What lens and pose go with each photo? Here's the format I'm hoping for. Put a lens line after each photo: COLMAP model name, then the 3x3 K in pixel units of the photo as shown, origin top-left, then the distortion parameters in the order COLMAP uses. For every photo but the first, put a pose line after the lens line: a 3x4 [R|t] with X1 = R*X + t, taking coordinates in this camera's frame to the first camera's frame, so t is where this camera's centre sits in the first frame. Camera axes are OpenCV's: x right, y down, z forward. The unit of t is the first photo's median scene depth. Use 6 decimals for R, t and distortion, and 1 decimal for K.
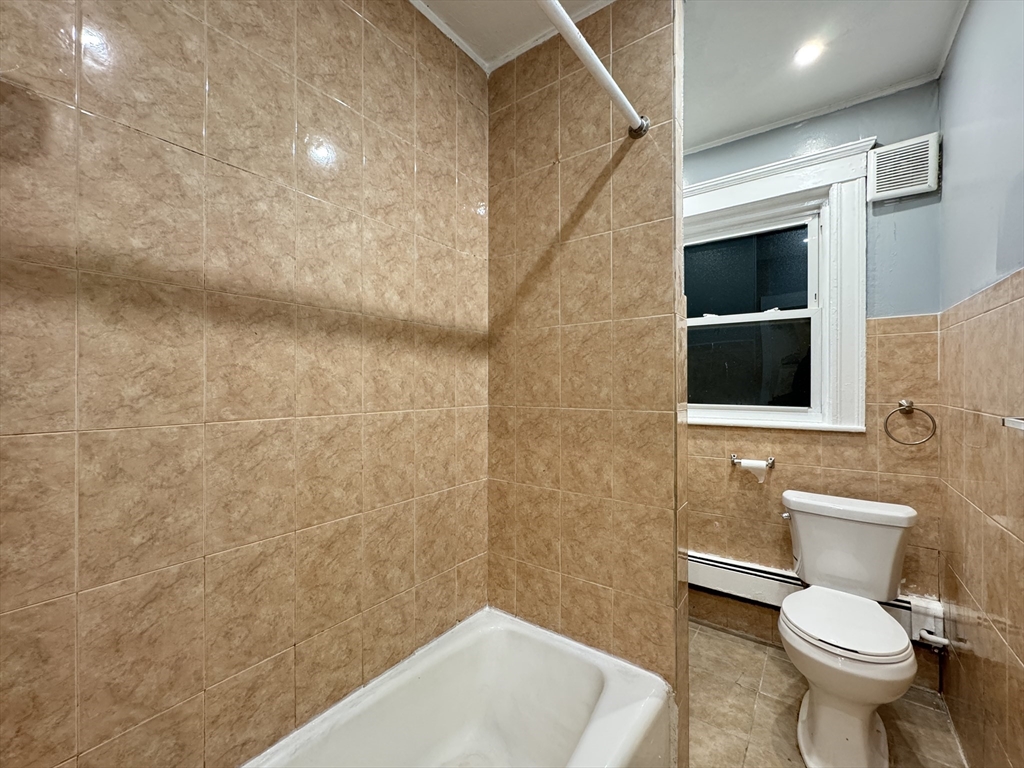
lens RADIAL K [[416.2, 0, 513.0], [0, 416.2, 385.4], [0, 0, 1]] dist [-0.001910, 0.000195]
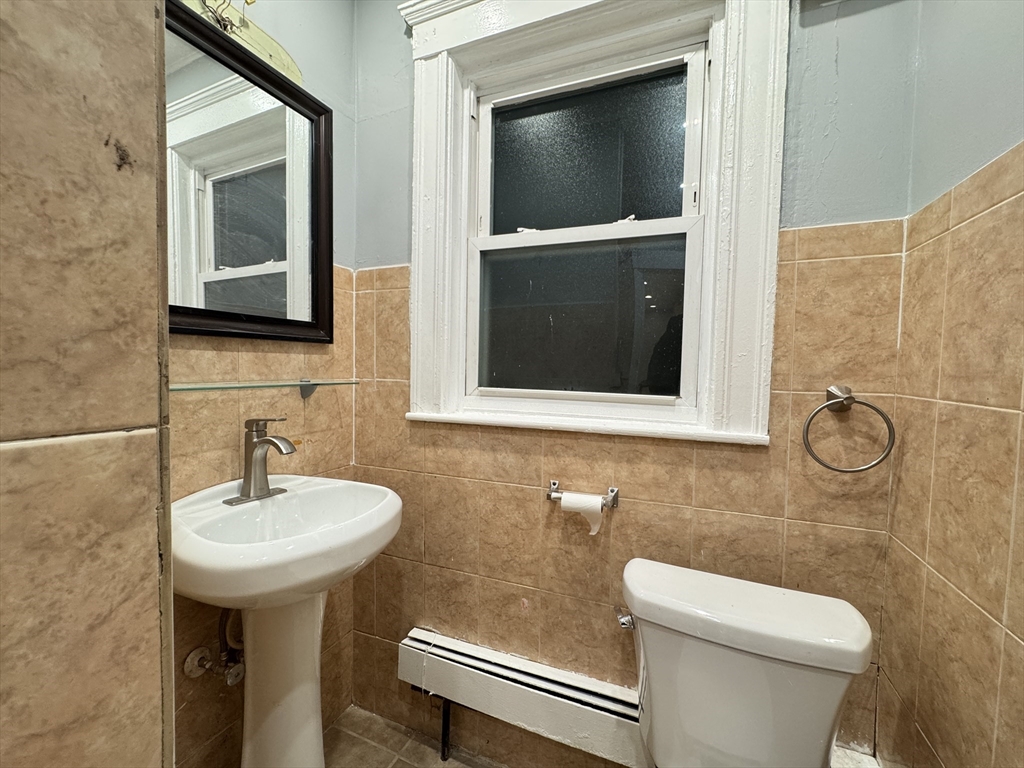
lens RADIAL K [[416.2, 0, 511.4], [0, 416.2, 385.6], [0, 0, 1]] dist [-0.001910, 0.000195]
pose [[0.972369, 0.015357, 0.232942, 0.395450], [-0.023956, 0.999130, 0.034127, 0.025774], [-0.232216, -0.038764, 0.971892, 0.551502]]
